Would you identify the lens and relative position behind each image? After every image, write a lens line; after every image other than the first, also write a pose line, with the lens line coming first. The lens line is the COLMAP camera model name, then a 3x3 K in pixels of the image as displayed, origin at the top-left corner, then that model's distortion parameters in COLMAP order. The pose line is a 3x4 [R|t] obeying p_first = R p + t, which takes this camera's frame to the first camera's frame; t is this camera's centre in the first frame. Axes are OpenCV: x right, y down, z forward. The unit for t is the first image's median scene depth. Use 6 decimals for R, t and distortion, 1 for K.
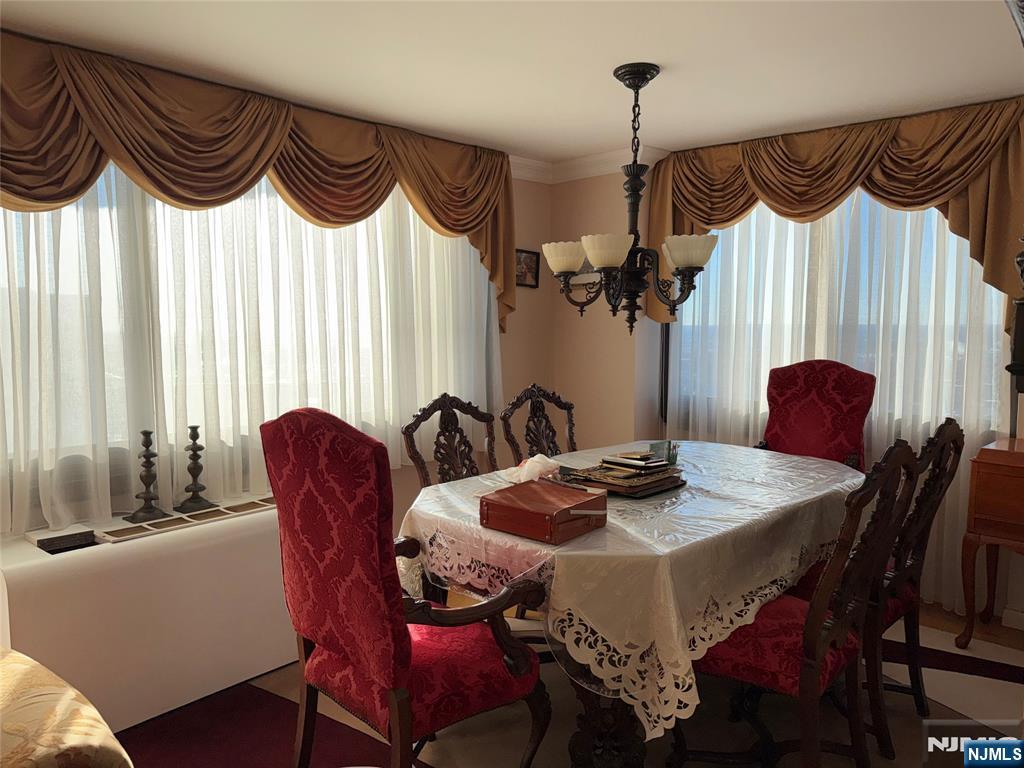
lens RADIAL K [[721.1, 0, 507.6], [0, 721.1, 389.9], [0, 0, 1]] dist [0.076951, -0.086951]
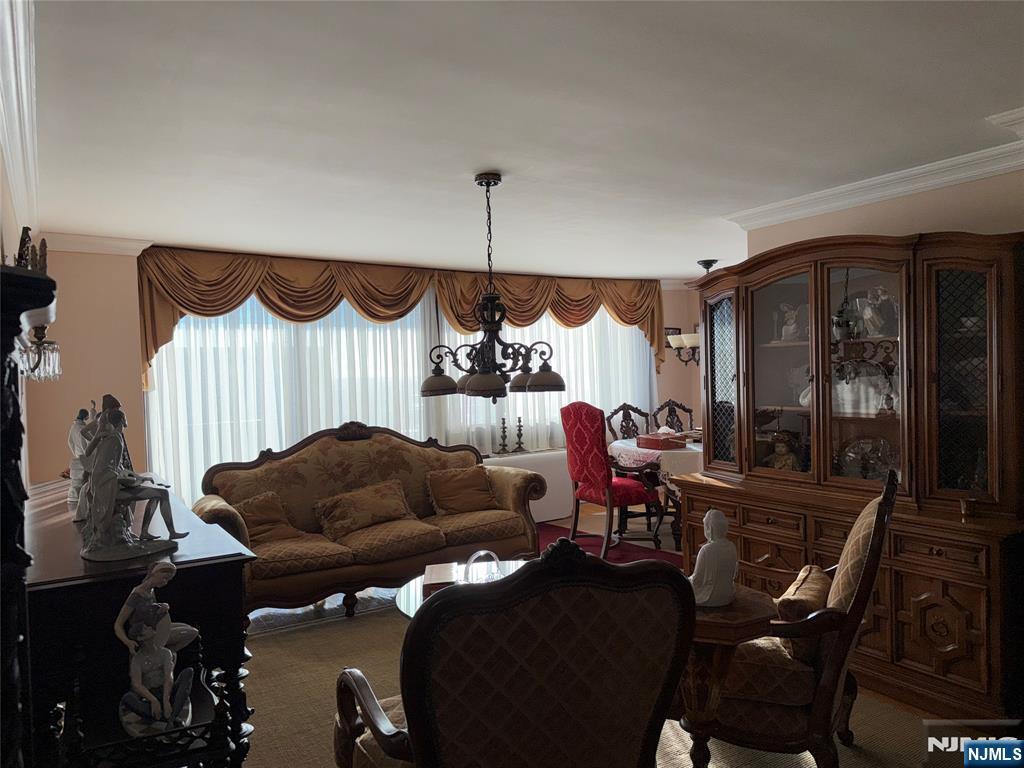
lens RADIAL K [[721.1, 0, 504.6], [0, 721.1, 389.7], [0, 0, 1]] dist [0.076951, -0.086951]
pose [[0.963600, -0.017200, -0.266795, 0.148594], [0.003344, 0.998626, -0.052305, 0.078988], [0.267328, 0.049509, 0.962333, -1.224065]]
